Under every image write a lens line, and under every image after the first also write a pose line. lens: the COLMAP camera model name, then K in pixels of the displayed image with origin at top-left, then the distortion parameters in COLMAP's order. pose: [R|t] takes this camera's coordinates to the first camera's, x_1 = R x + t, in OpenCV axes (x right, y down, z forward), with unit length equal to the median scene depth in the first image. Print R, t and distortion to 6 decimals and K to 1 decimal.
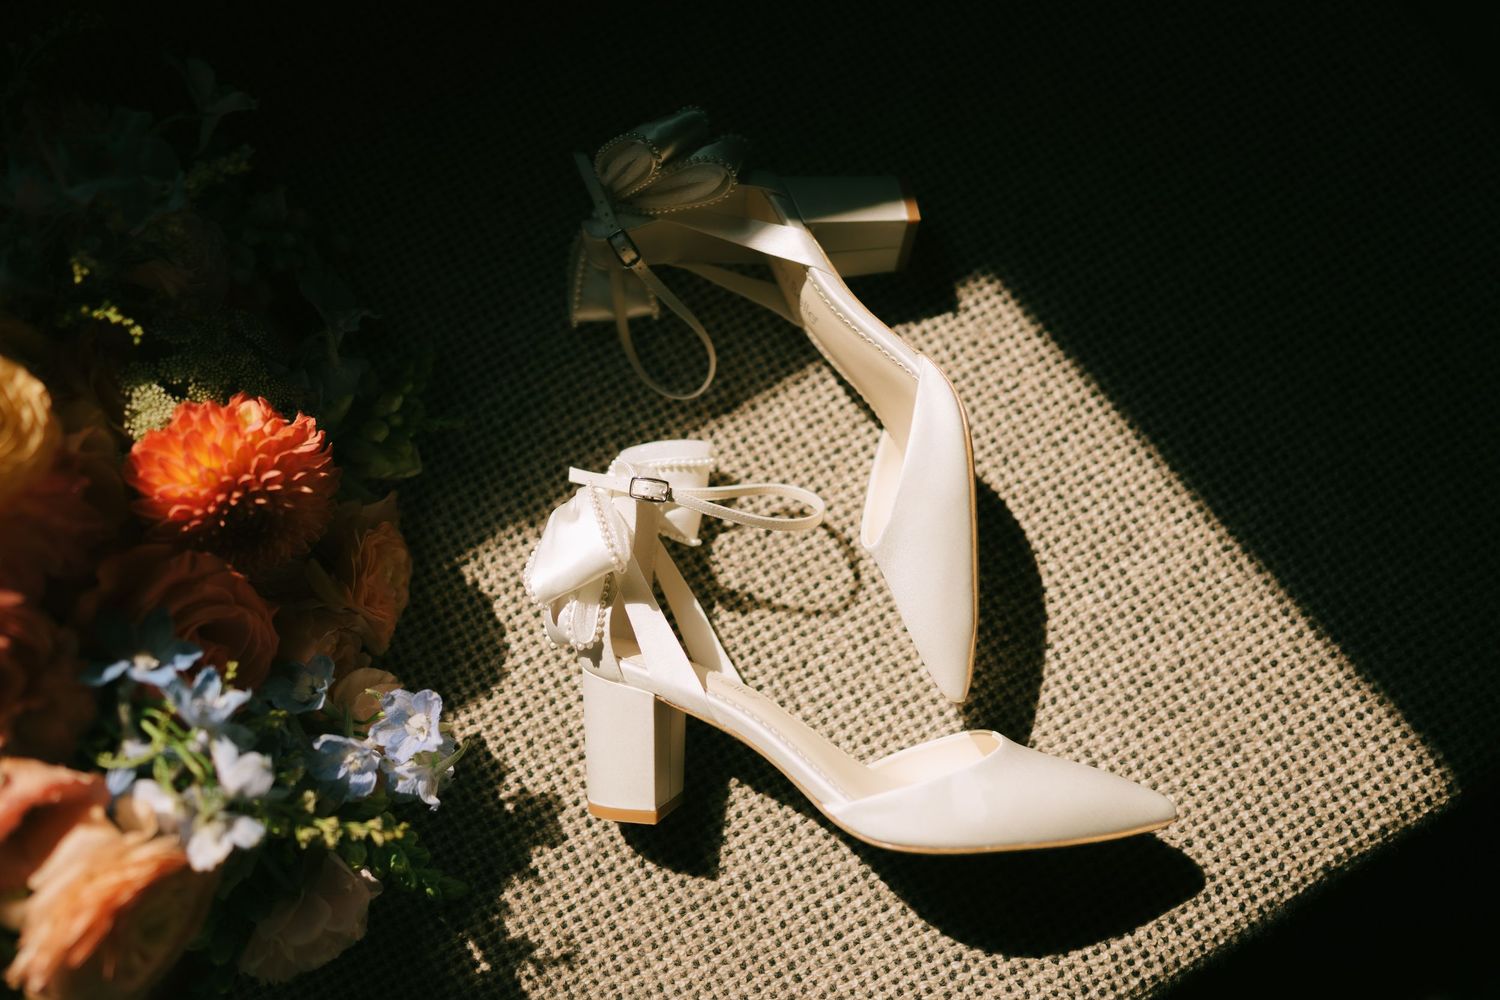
lens RADIAL K [[997.1, 0, 746.7], [0, 997.1, 508.8], [0, 0, 1]] dist [-0.002021, 0.001149]
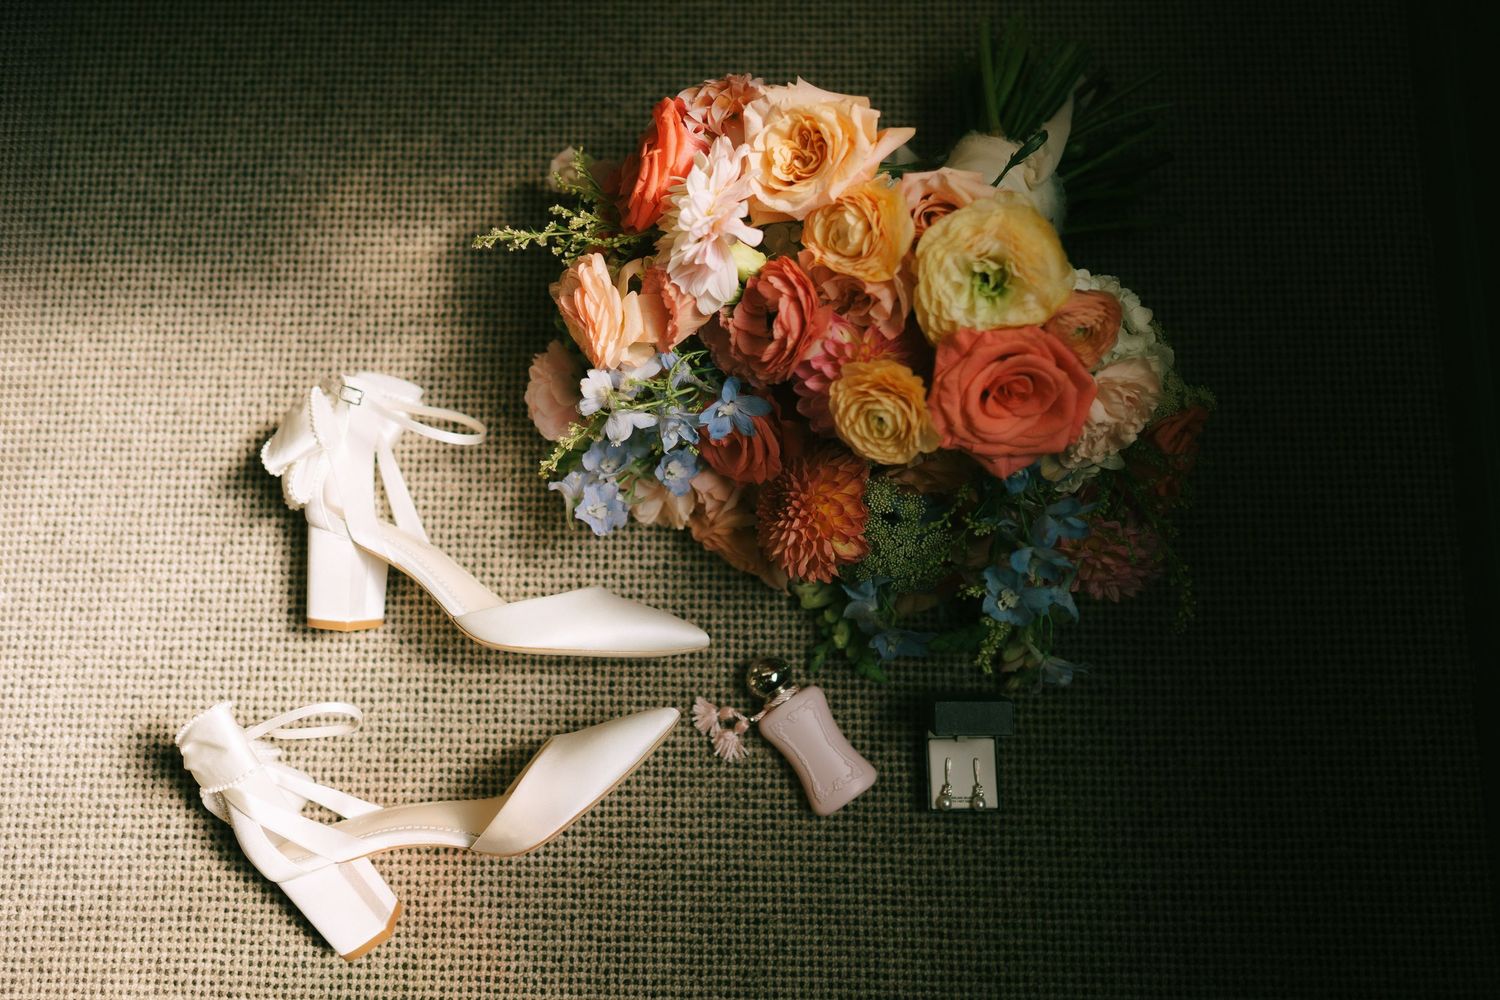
lens RADIAL K [[997.1, 0, 746.7], [0, 997.1, 508.8], [0, 0, 1]] dist [-0.002021, 0.001149]
pose [[-0.452258, 0.775287, -0.440901, 0.151190], [-0.882143, -0.461712, 0.092984, -0.083133], [-0.131480, 0.430990, 0.892726, -0.265833]]
